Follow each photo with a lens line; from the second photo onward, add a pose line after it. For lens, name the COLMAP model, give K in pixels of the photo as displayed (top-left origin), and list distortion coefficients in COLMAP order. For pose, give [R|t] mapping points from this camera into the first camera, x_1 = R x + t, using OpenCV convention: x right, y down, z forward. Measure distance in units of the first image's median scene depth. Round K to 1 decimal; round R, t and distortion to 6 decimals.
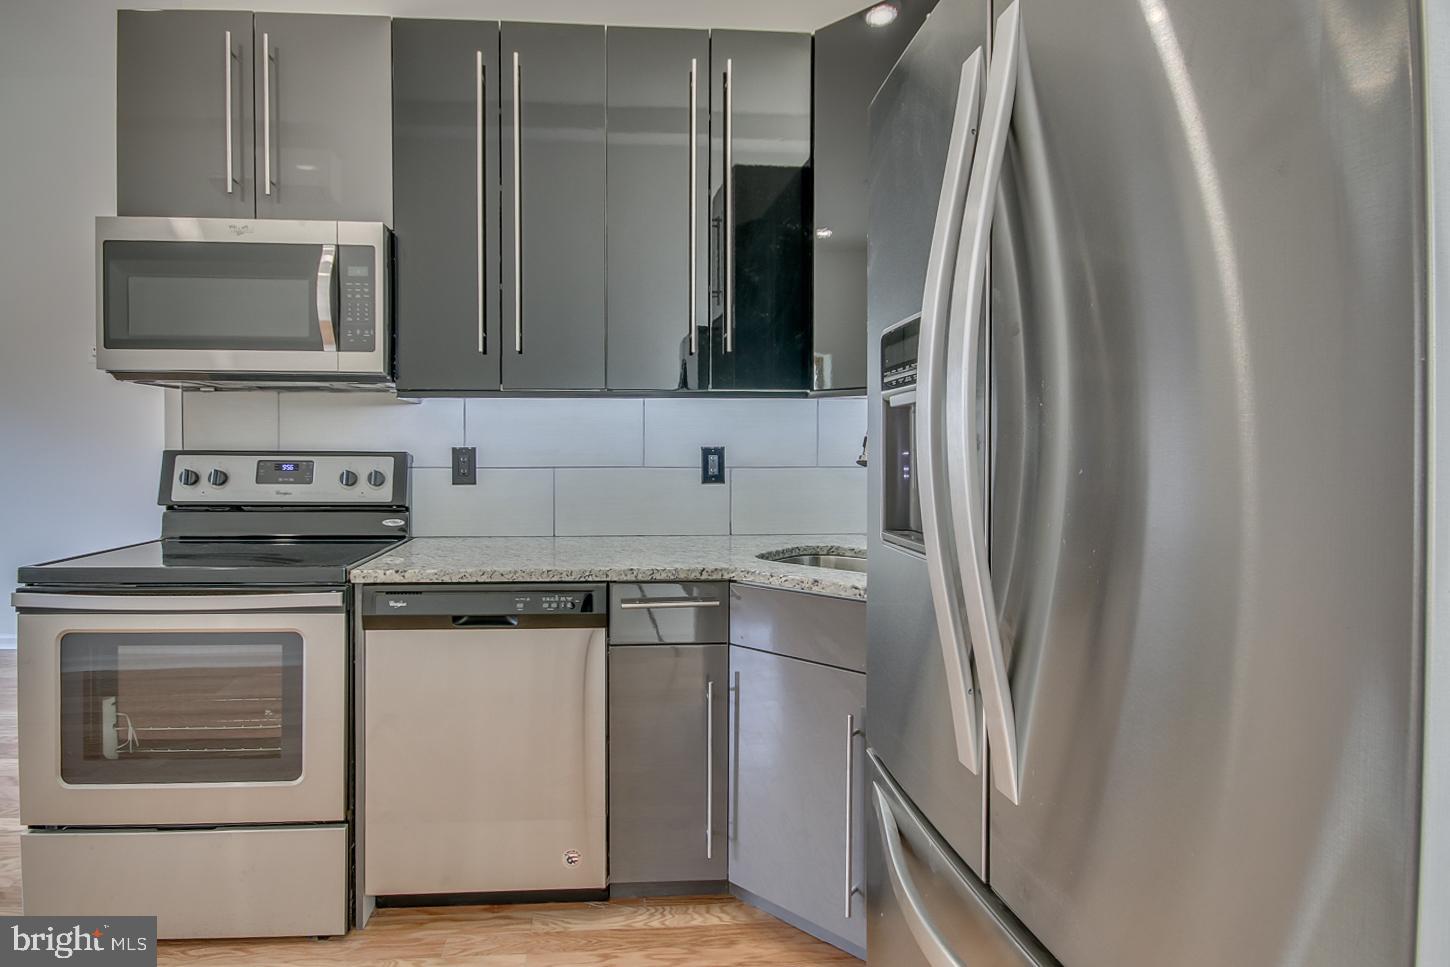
lens RADIAL K [[722.4, 0, 654.8], [0, 722.4, 459.0], [0, 0, 1]] dist [0.000209, -0.000514]
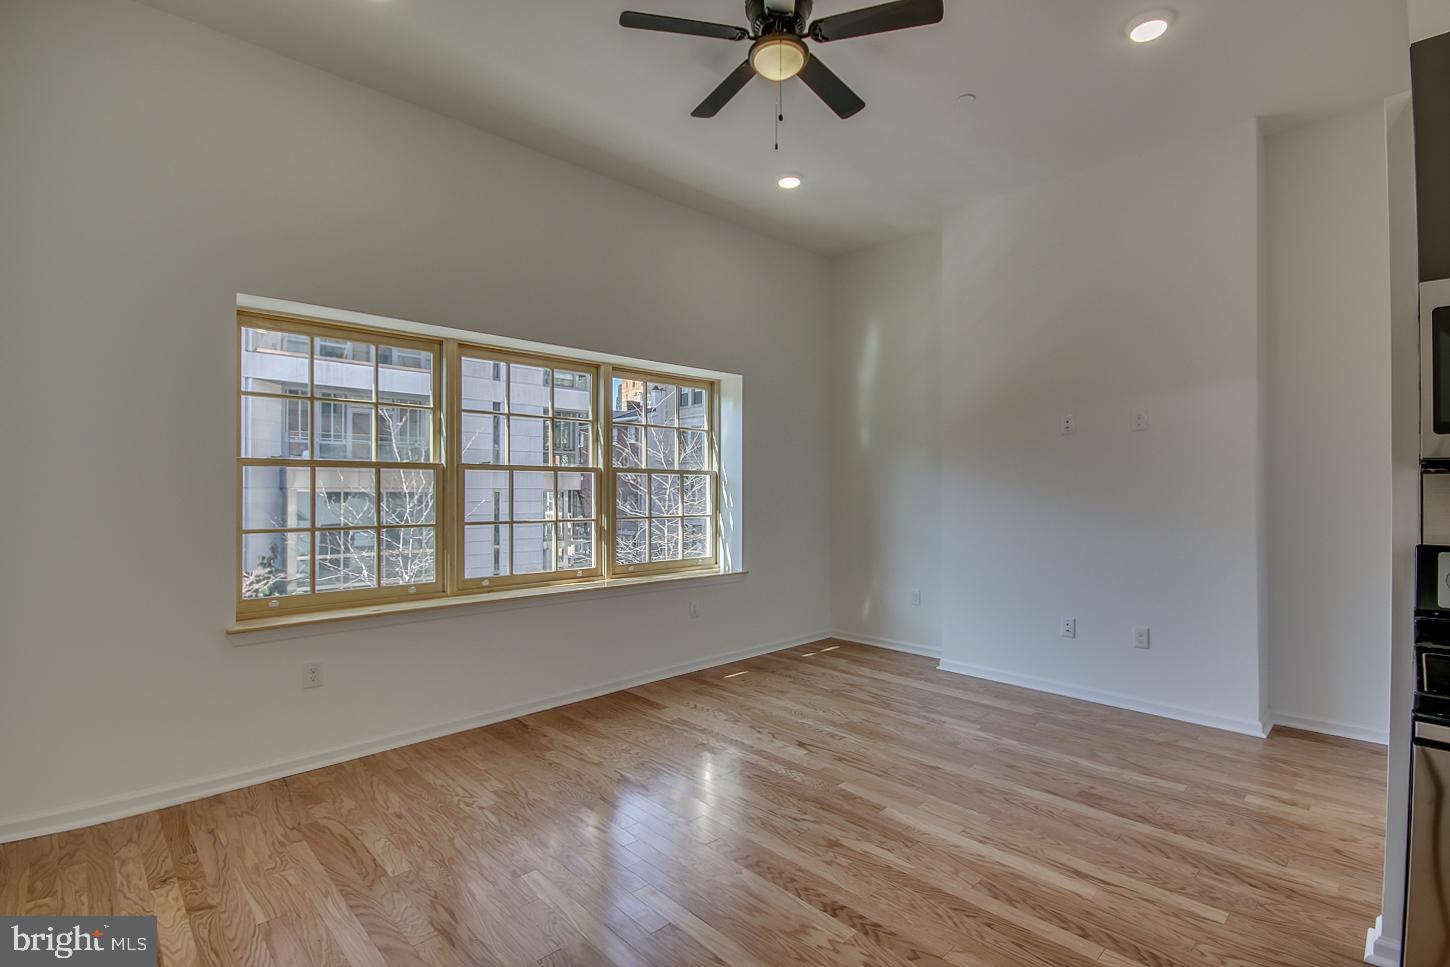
lens RADIAL K [[678.3, 0, 731.8], [0, 678.3, 491.2], [0, 0, 1]] dist [0.010186, -0.012005]
pose [[0.652153, 0.000850, -0.758086, -0.642972], [-0.014174, 0.999838, -0.011072, -0.058918], [0.757954, 0.017966, 0.652060, -0.140878]]
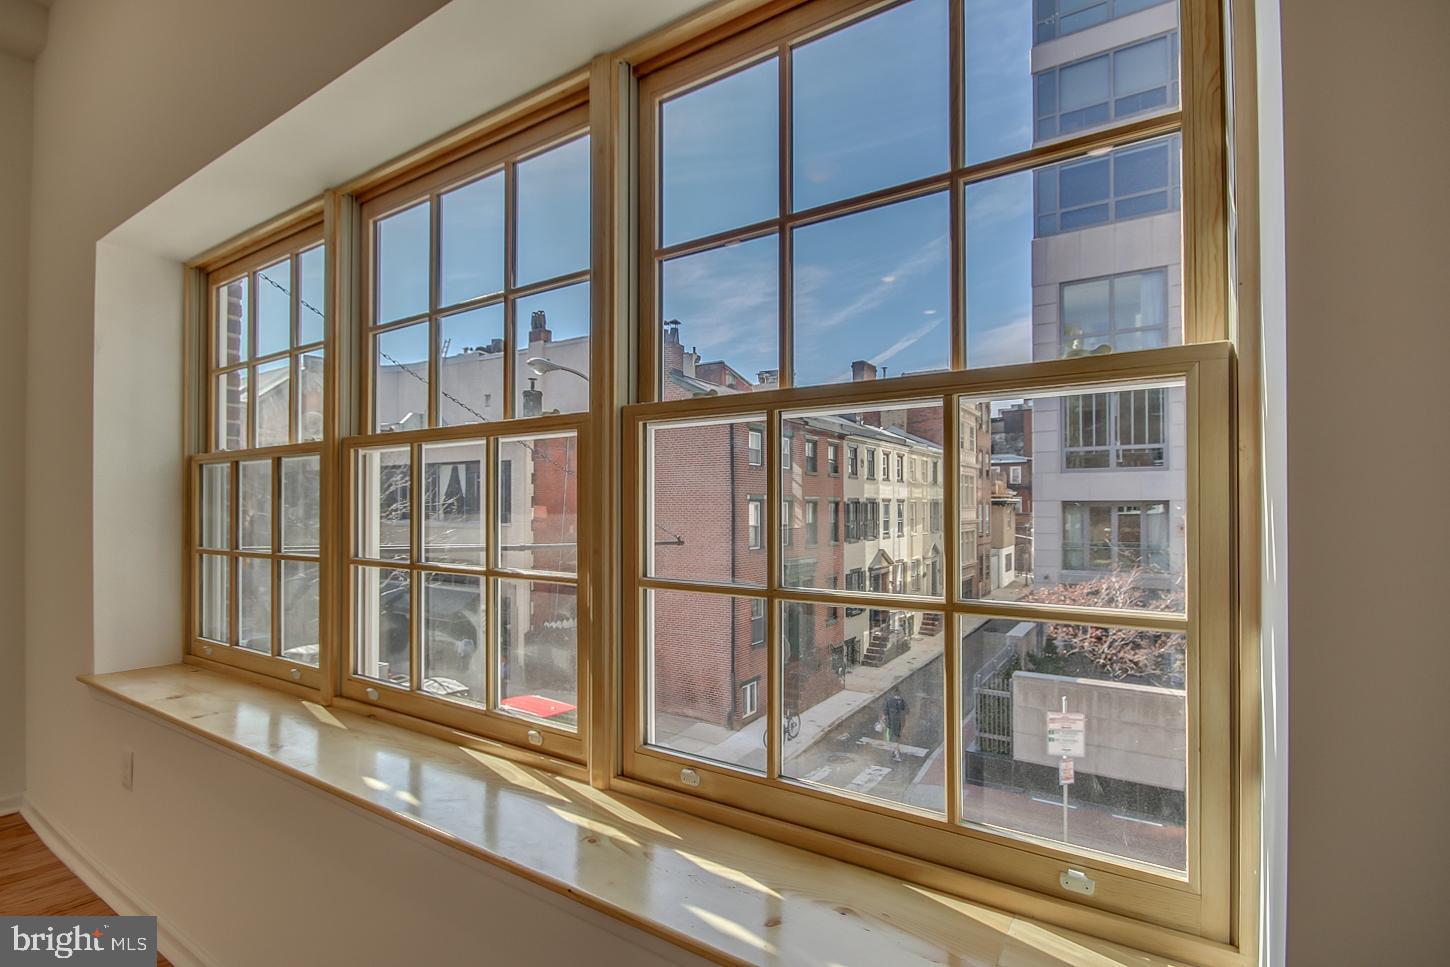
lens RADIAL K [[678.3, 0, 731.8], [0, 678.3, 491.2], [0, 0, 1]] dist [0.010186, -0.012005]
pose [[-0.587424, -0.017441, -0.809091, -2.144855], [-0.012130, 0.999845, -0.012747, -0.066103], [0.809188, 0.002327, -0.587545, 1.523307]]
